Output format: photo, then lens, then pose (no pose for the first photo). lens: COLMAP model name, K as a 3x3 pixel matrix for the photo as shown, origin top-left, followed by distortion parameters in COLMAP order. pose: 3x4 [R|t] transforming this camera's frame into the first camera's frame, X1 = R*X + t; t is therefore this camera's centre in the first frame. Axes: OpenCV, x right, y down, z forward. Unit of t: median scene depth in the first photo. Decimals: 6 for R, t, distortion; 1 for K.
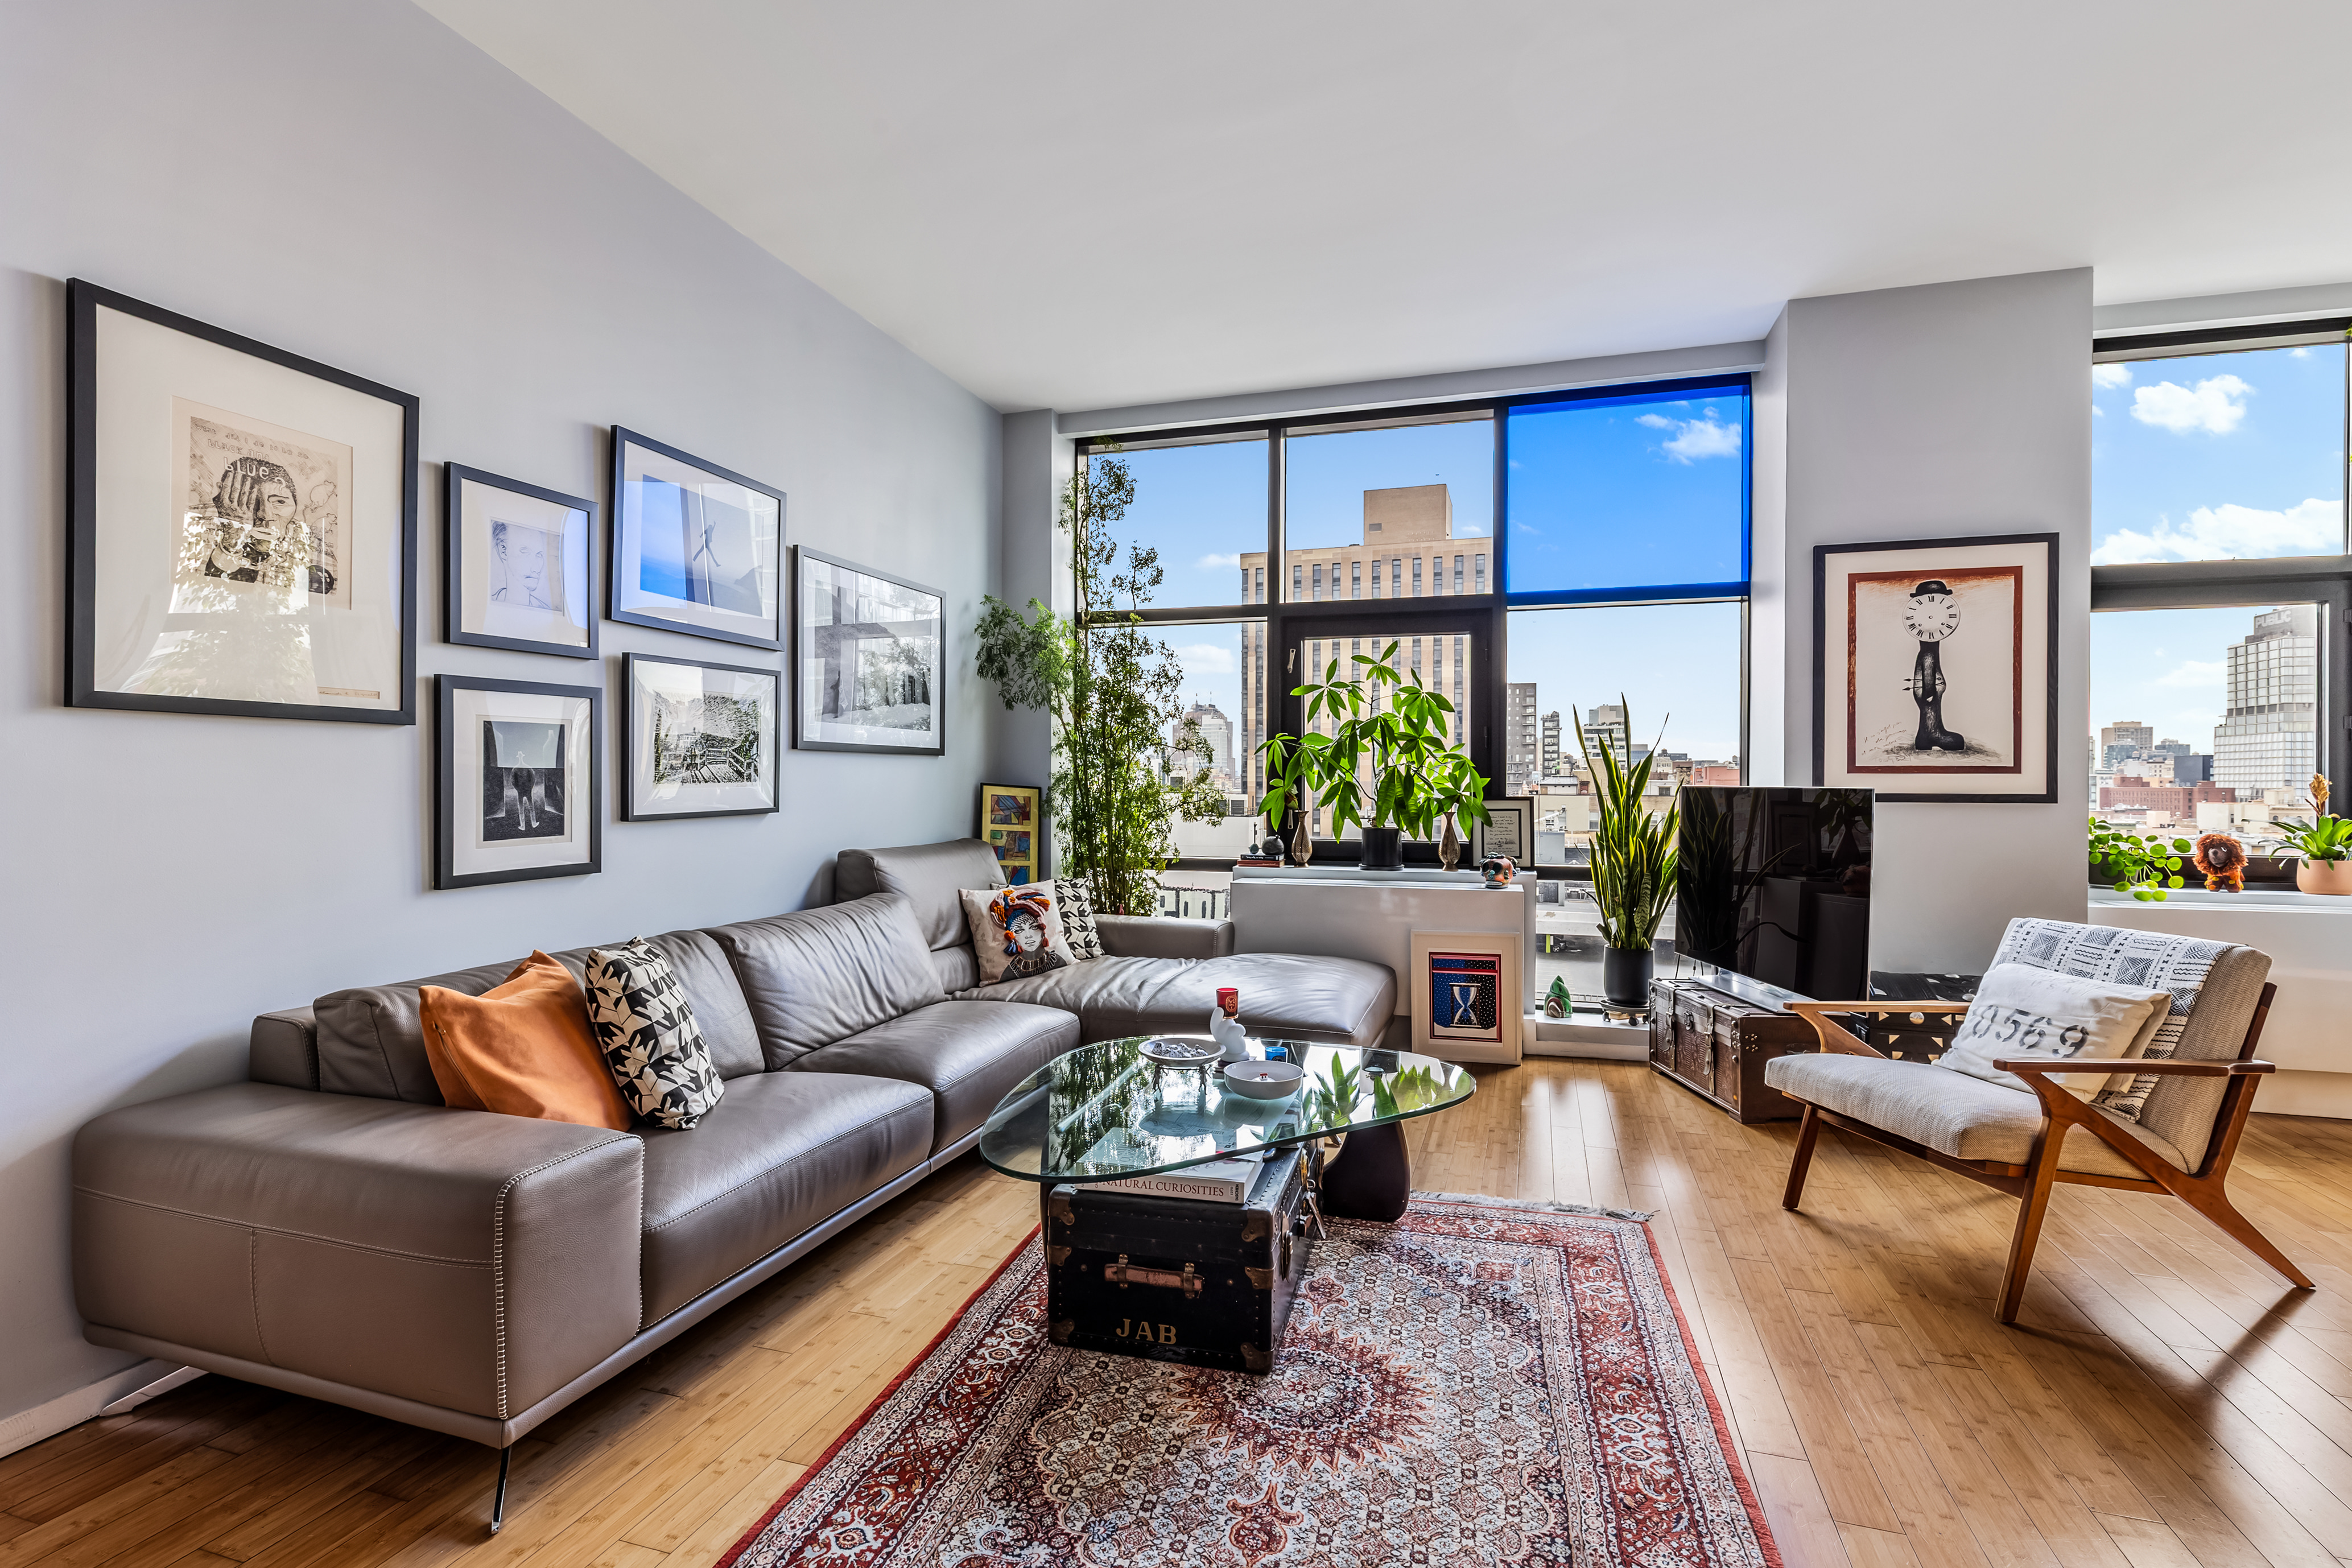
lens RADIAL K [[1062.3, 0, 1194.0], [0, 1062.3, 784.5], [0, 0, 1]] dist [0.002118, -0.000777]
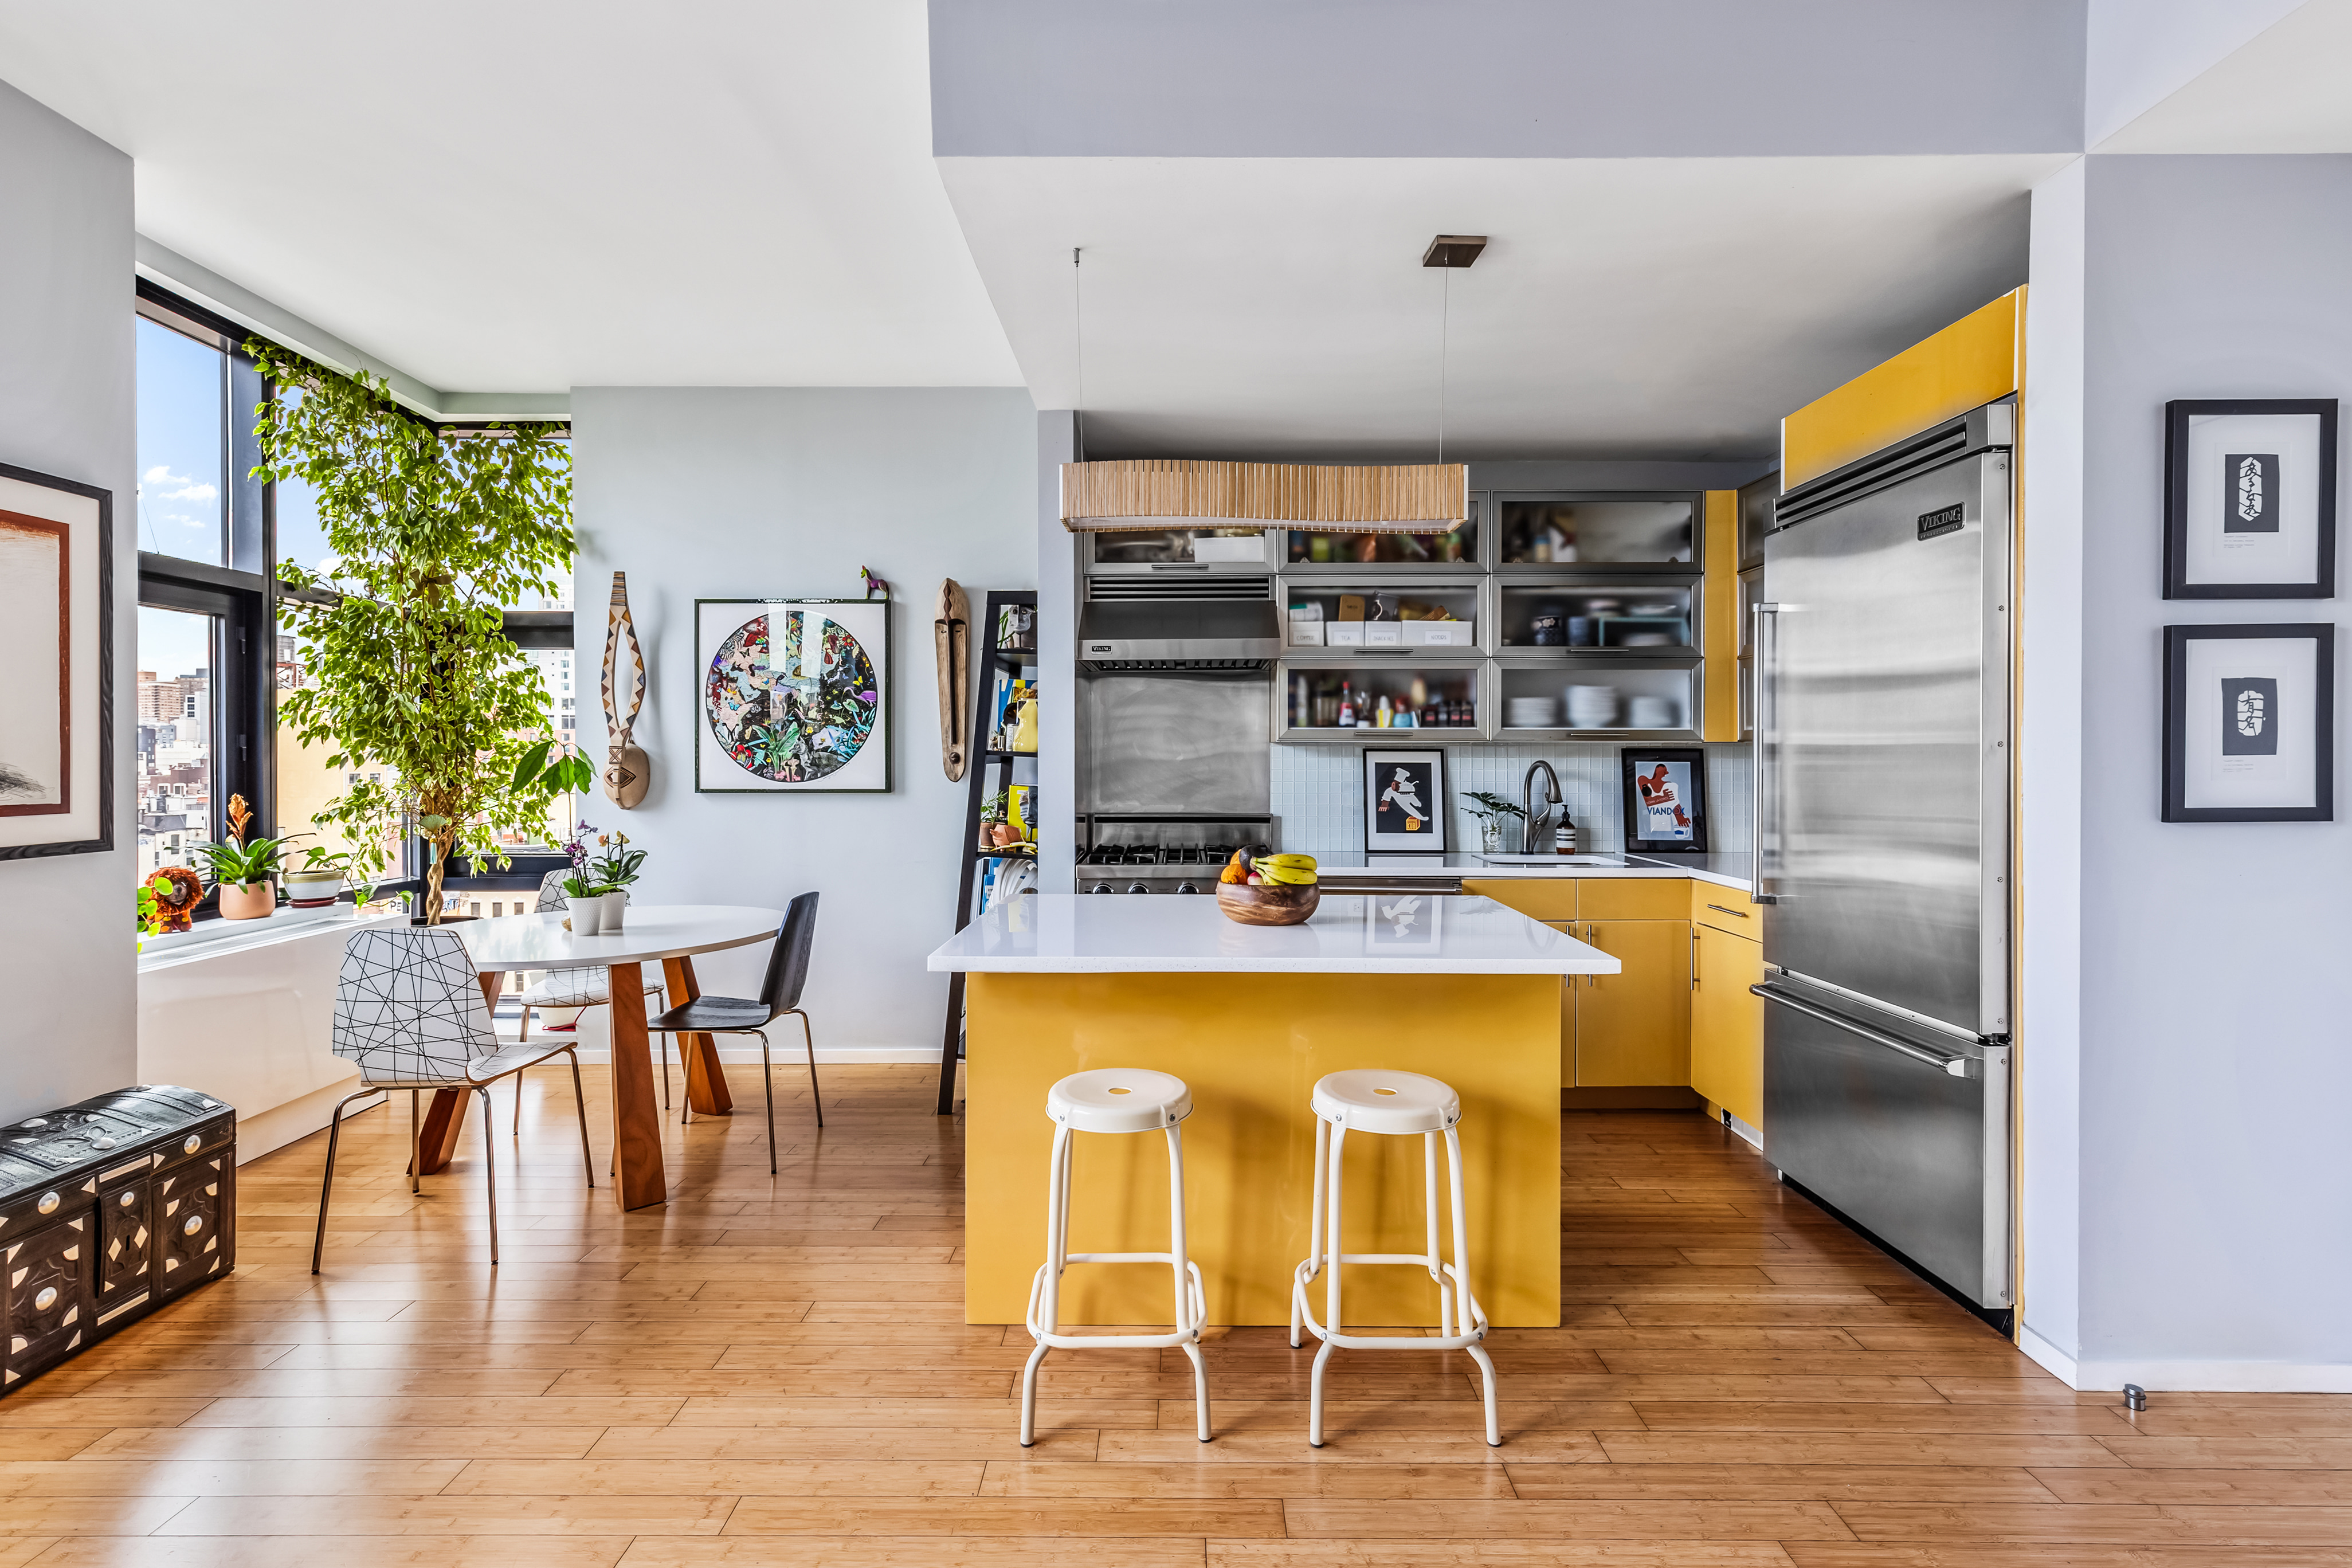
lens RADIAL K [[1062.3, 0, 1180.3], [0, 1062.3, 761.6], [0, 0, 1]] dist [0.002118, -0.000777]
pose [[-0.302472, -0.007959, 0.953125, -0.132618], [-0.001853, 0.999968, 0.007762, -0.051117], [-0.953156, 0.000581, -0.302477, 0.492106]]
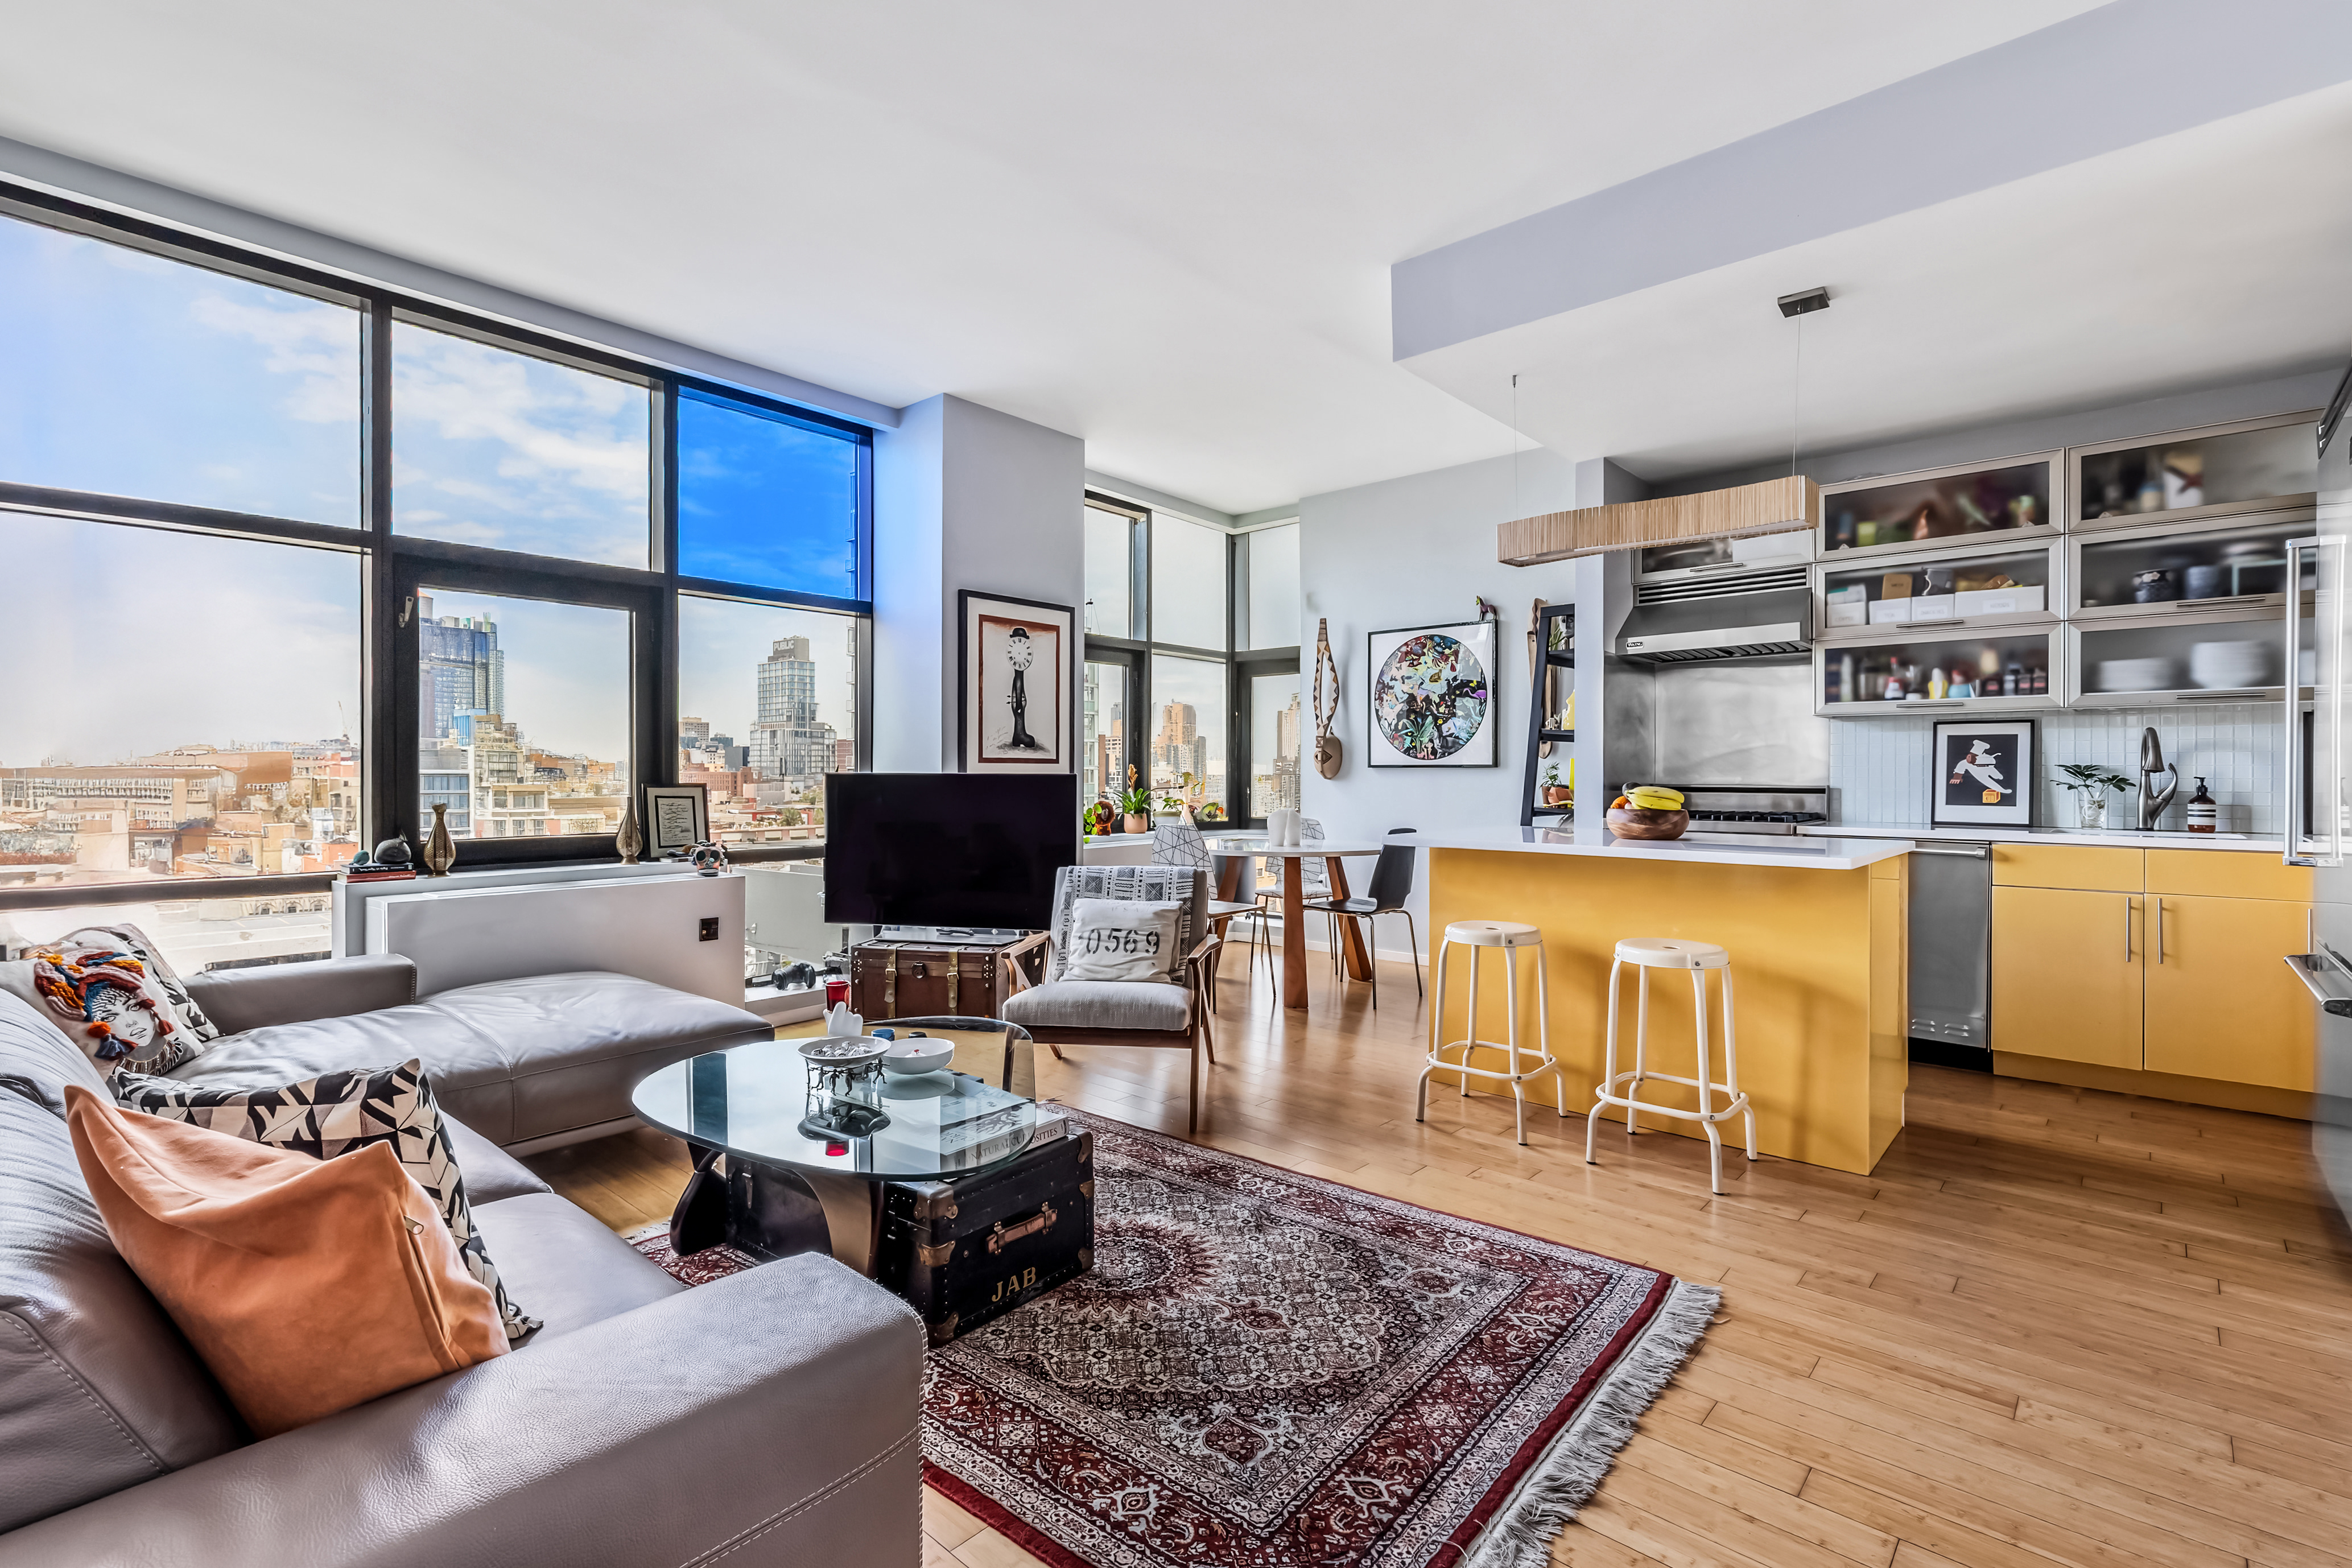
lens RADIAL K [[1062.3, 0, 1184.1], [0, 1062.3, 779.7], [0, 0, 1]] dist [0.002118, -0.000777]
pose [[0.412006, -0.008628, 0.911140, -0.507576], [-0.000488, 0.999953, 0.009690, -0.002786], [-0.911181, -0.004437, 0.411983, 0.216571]]
